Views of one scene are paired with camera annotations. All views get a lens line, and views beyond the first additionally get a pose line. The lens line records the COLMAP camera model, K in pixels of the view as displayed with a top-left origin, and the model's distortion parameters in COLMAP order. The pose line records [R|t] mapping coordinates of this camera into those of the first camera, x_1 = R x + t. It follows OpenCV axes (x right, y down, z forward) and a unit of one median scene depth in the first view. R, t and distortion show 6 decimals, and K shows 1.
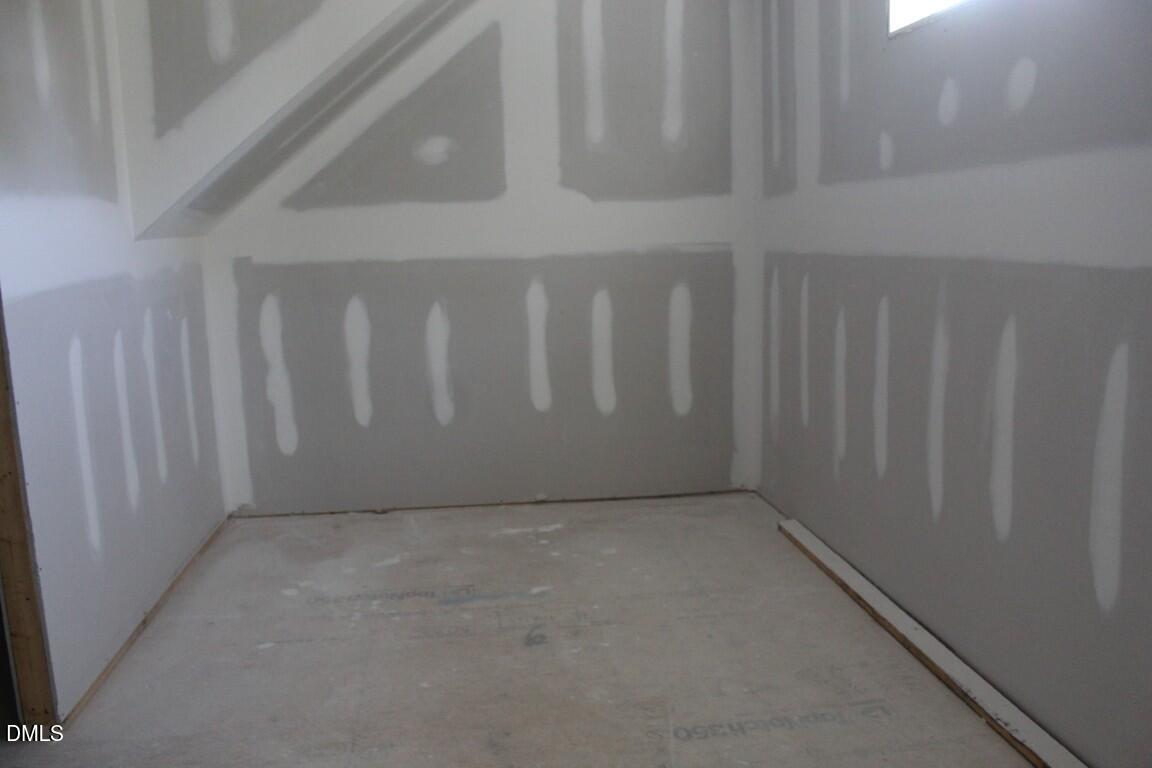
lens RADIAL K [[958.8, 0, 569.8], [0, 958.8, 382.0], [0, 0, 1]] dist [-0.152650, 0.114416]
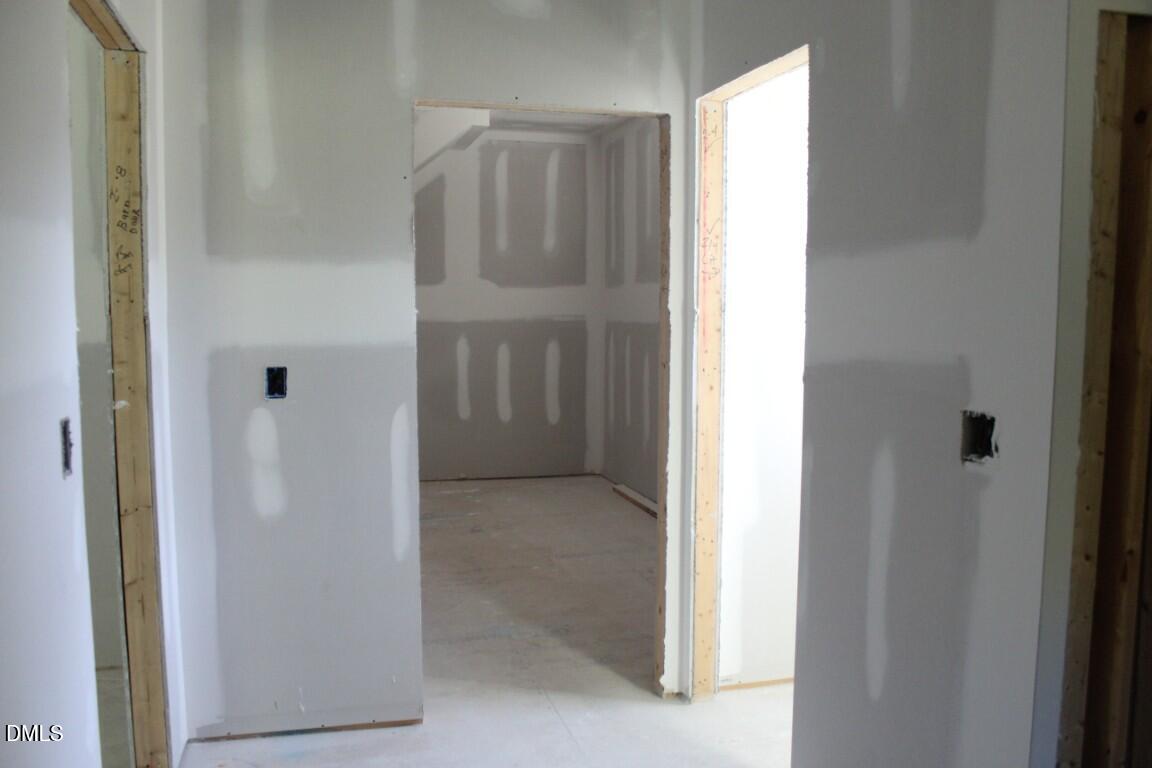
lens RADIAL K [[958.8, 0, 578.4], [0, 958.8, 385.3], [0, 0, 1]] dist [-0.152650, 0.114416]
pose [[0.987949, 0.014541, 0.154093, -0.088637], [-0.003657, 0.997492, -0.070679, 0.085568], [-0.154735, 0.069264, 0.985525, -0.579859]]
